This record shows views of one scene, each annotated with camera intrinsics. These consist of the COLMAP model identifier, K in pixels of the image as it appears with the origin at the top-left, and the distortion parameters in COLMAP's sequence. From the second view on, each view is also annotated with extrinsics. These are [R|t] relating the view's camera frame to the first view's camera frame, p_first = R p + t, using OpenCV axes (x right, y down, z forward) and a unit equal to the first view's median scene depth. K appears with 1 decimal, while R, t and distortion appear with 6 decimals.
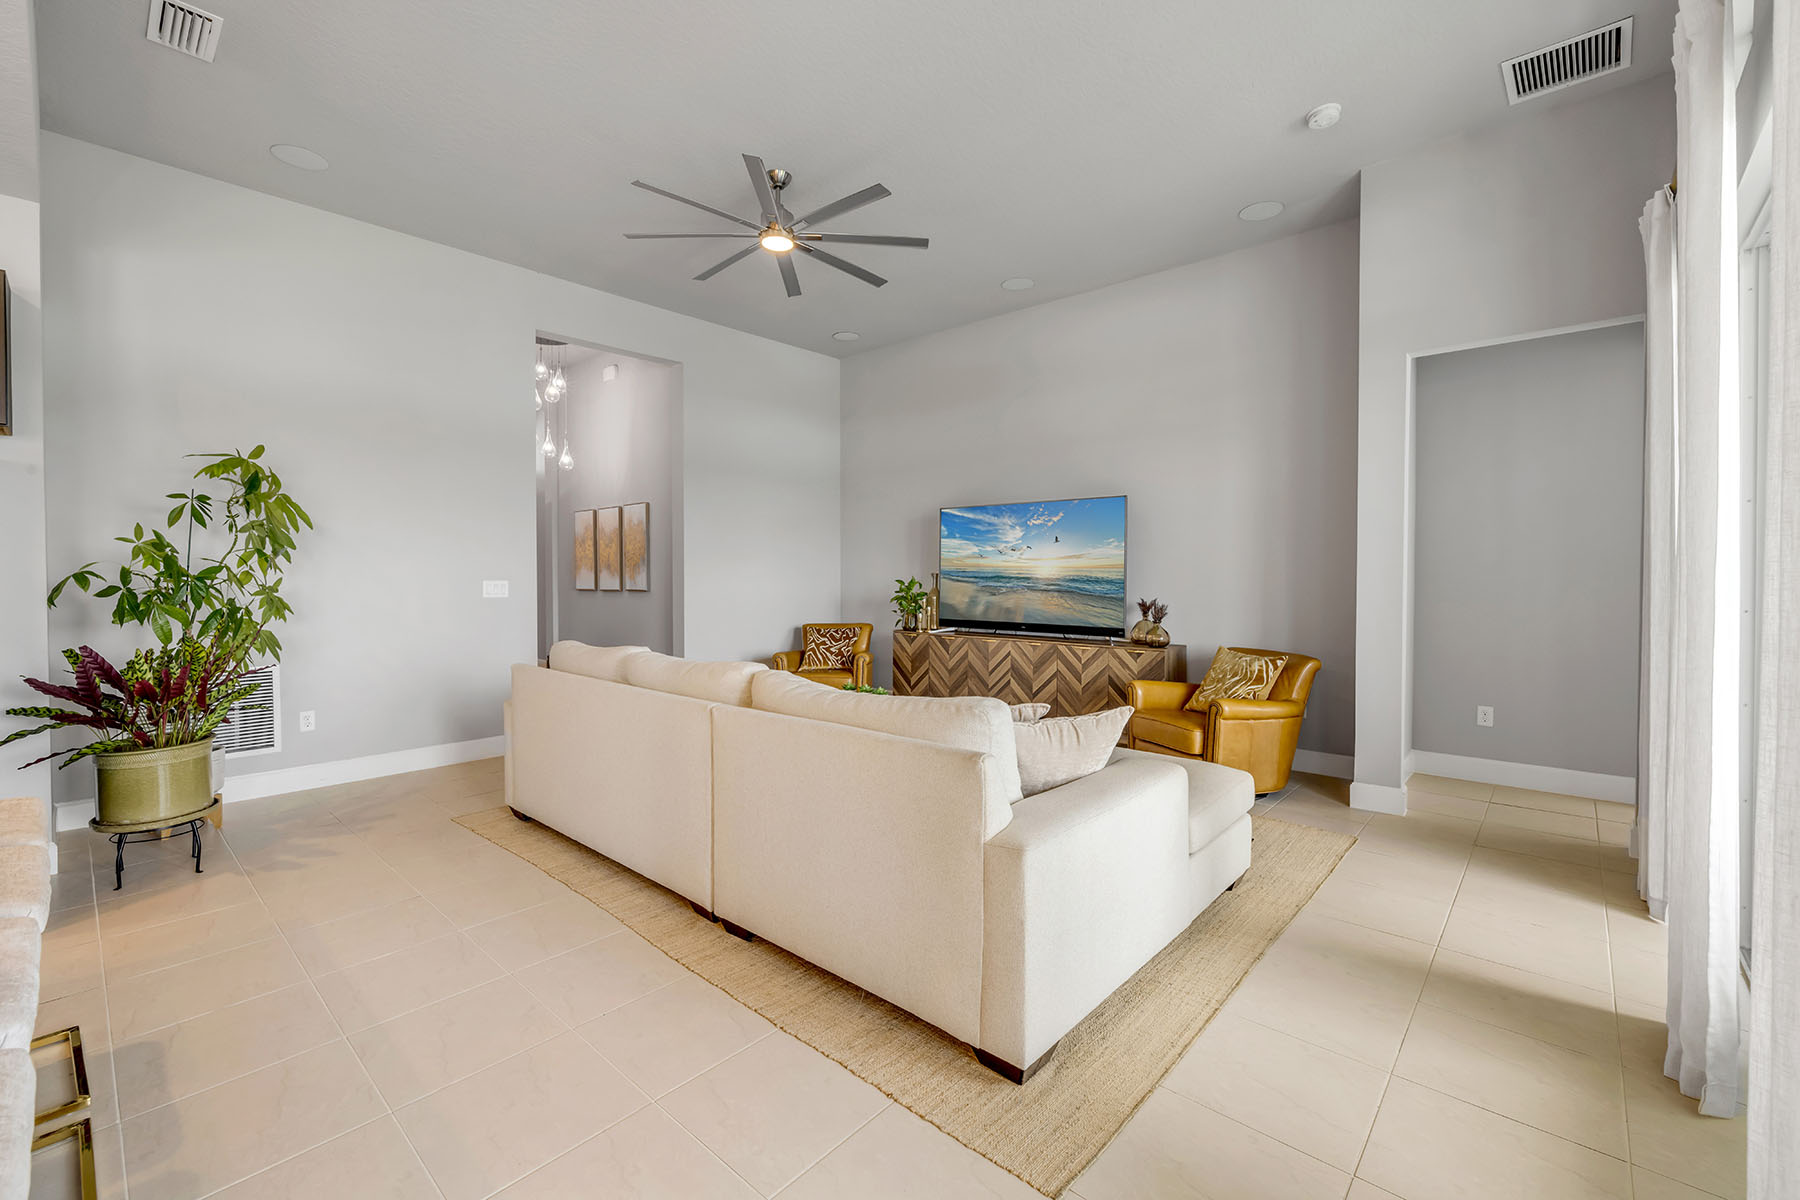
lens RADIAL K [[763.4, 0, 899.4], [0, 763.4, 590.8], [0, 0, 1]] dist [-0.001280, -0.000325]
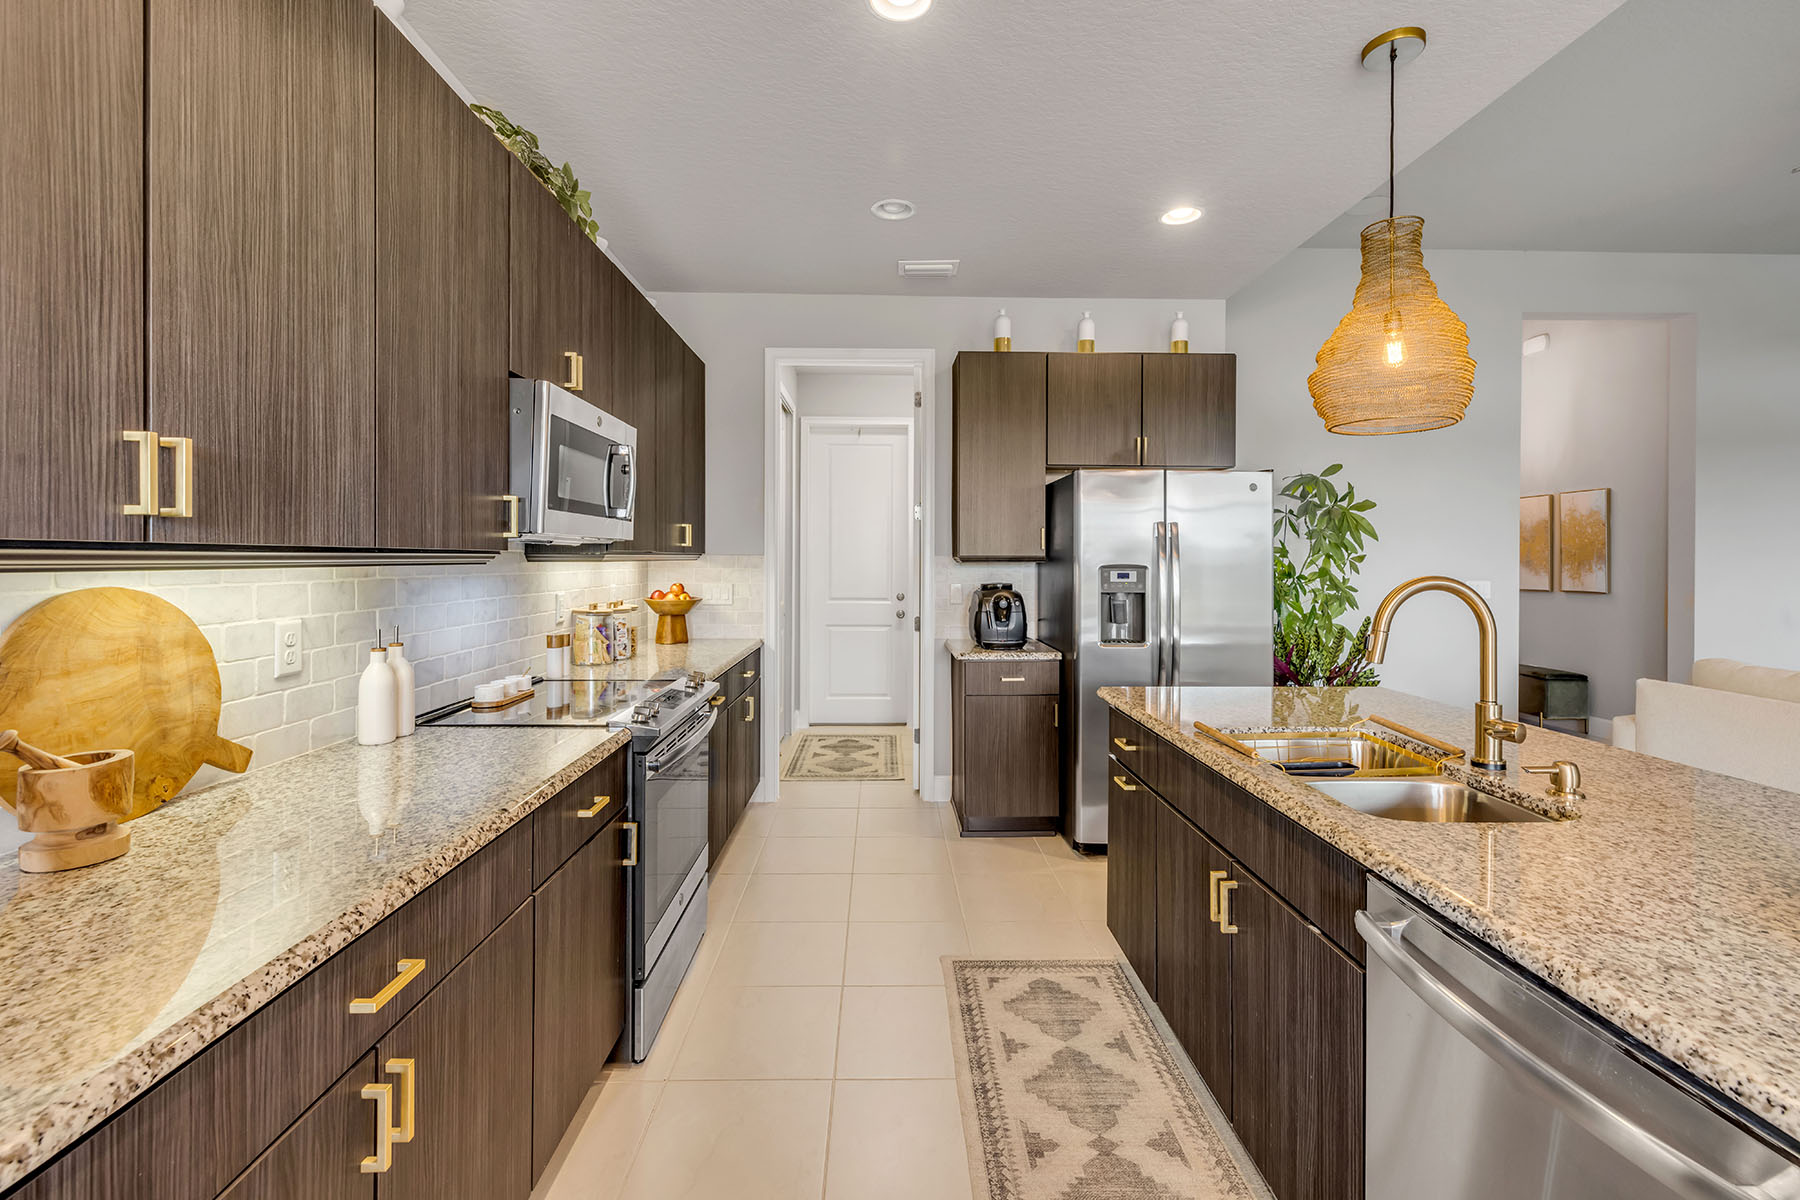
lens RADIAL K [[763.4, 0, 891.3], [0, 763.4, 563.8], [0, 0, 1]] dist [-0.001280, -0.000325]
pose [[0.677686, 0.008873, -0.735298, -0.290932], [-0.021885, 0.999728, -0.008106, -0.009209], [0.735026, 0.021586, 0.677695, -0.188606]]
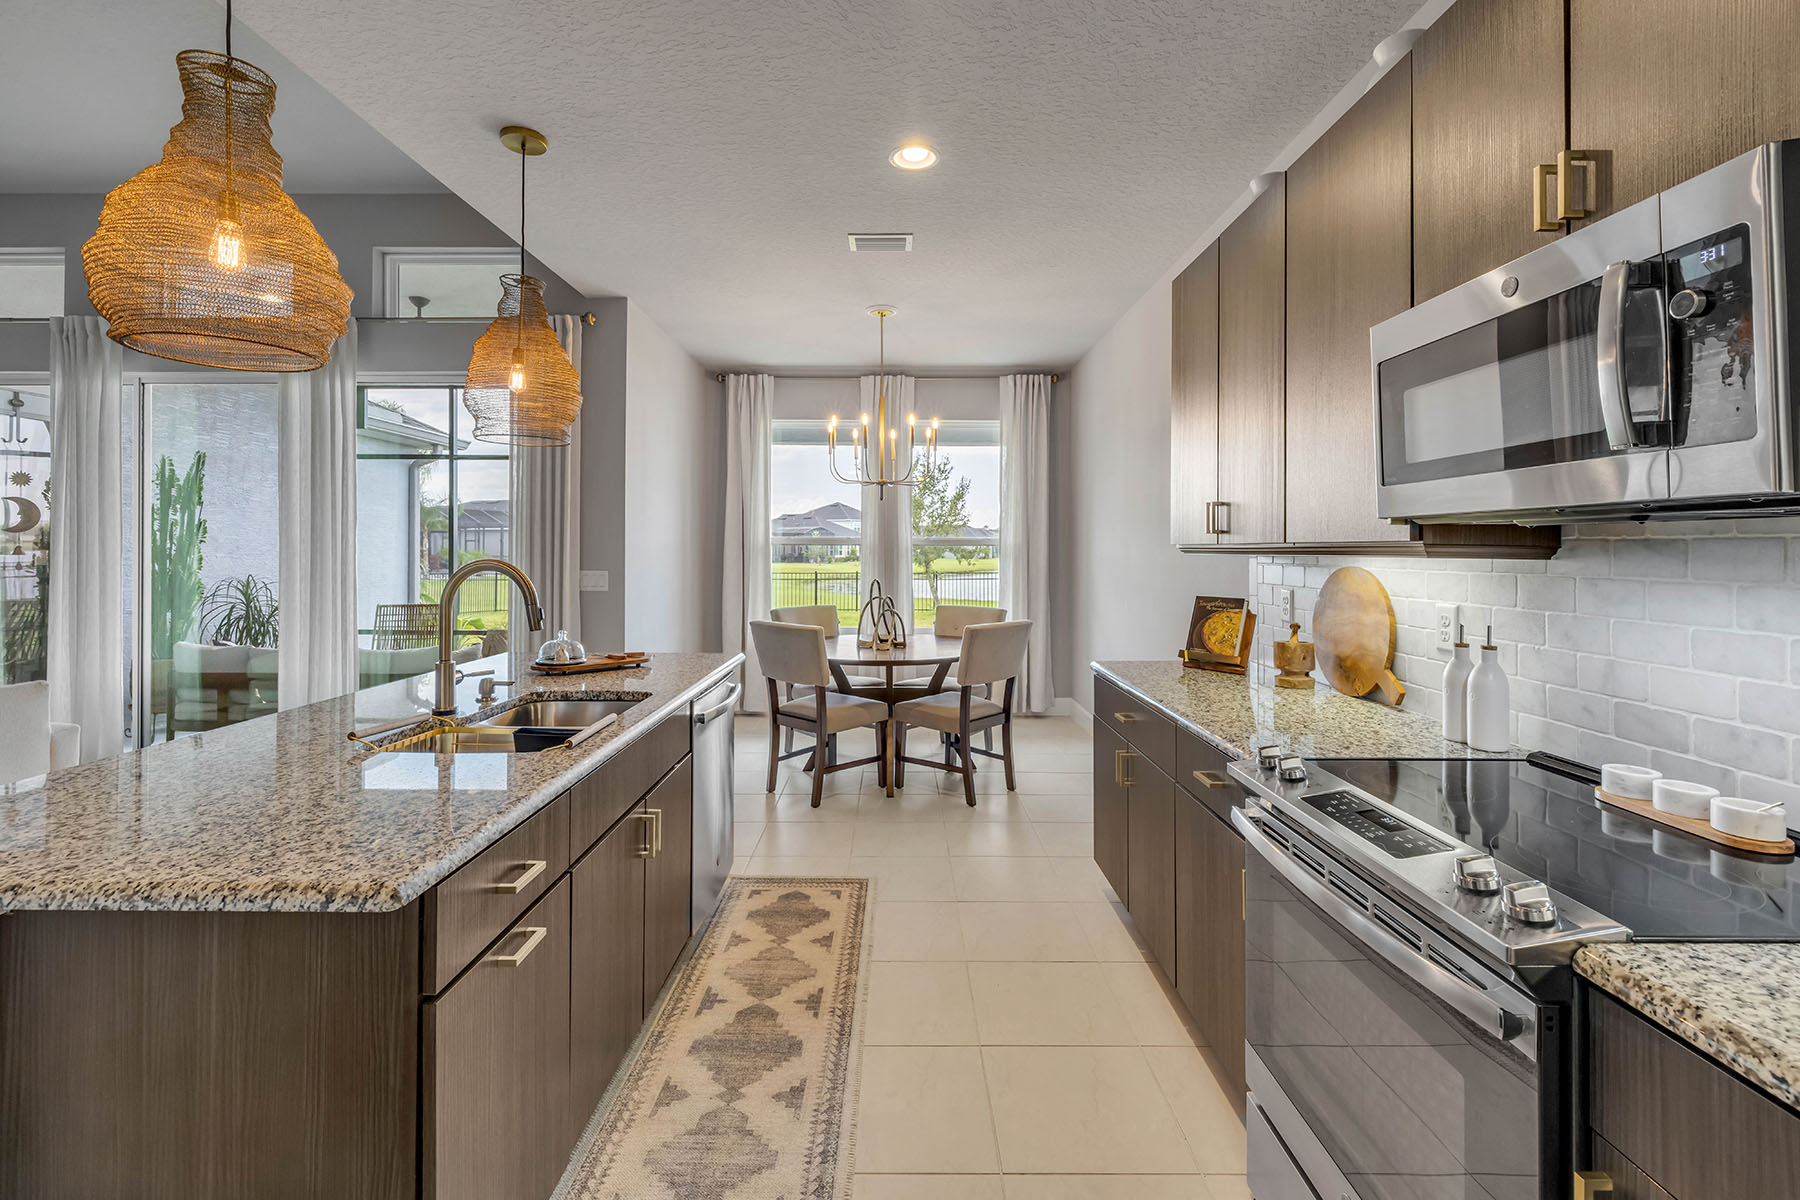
lens RADIAL K [[773.2, 0, 894.8], [0, 773.2, 545.2], [0, 0, 1]] dist [-0.001261, -0.000166]
pose [[-0.665511, 0.004247, 0.746376, -0.750654], [0.015480, 0.999847, 0.008113, -0.017714], [-0.746227, 0.016953, -0.665475, 0.249720]]
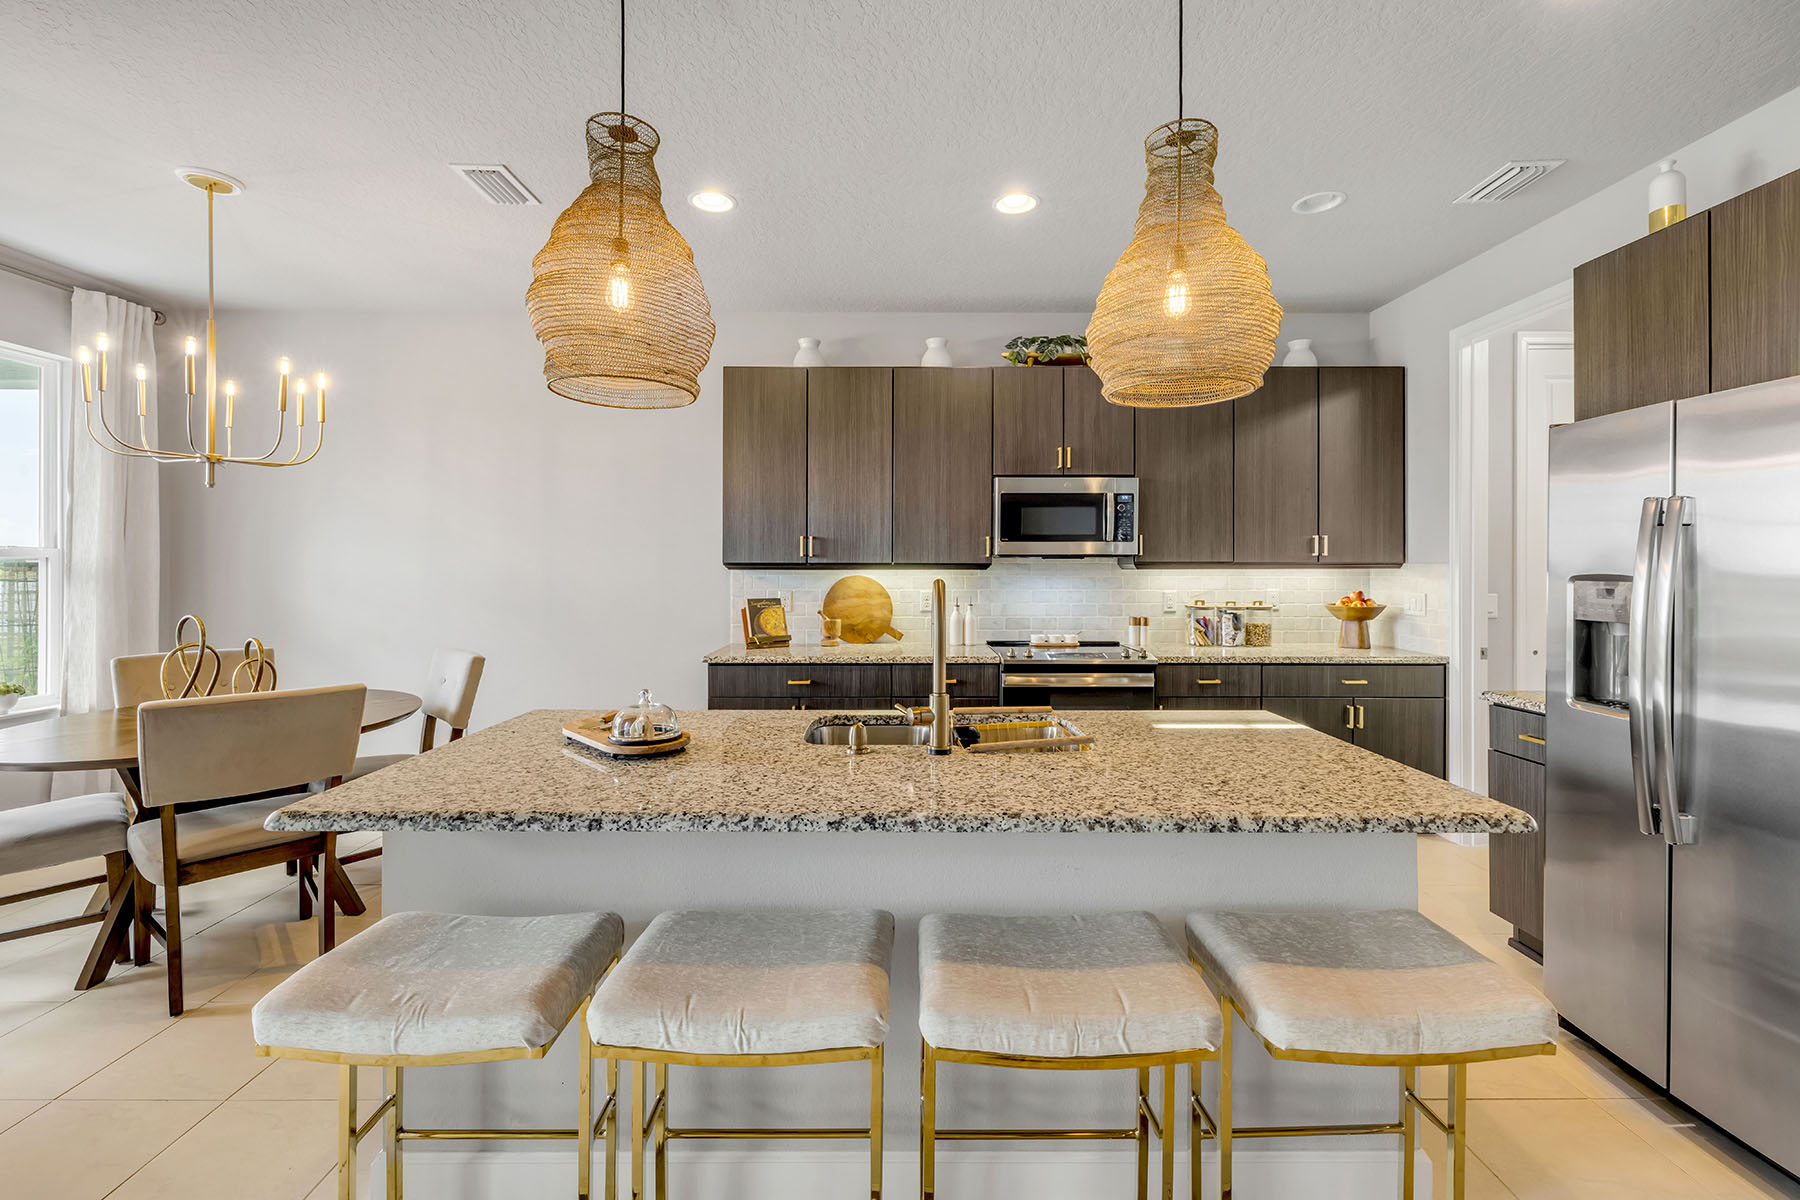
lens RADIAL K [[763.4, 0, 900.5], [0, 763.4, 570.5], [0, 0, 1]] dist [-0.001280, -0.000325]
pose [[-0.735362, 0.004138, -0.677662, -0.122888], [-0.015007, 0.999637, 0.022389, -0.021714], [0.677509, 0.026634, -0.735032, 0.382146]]
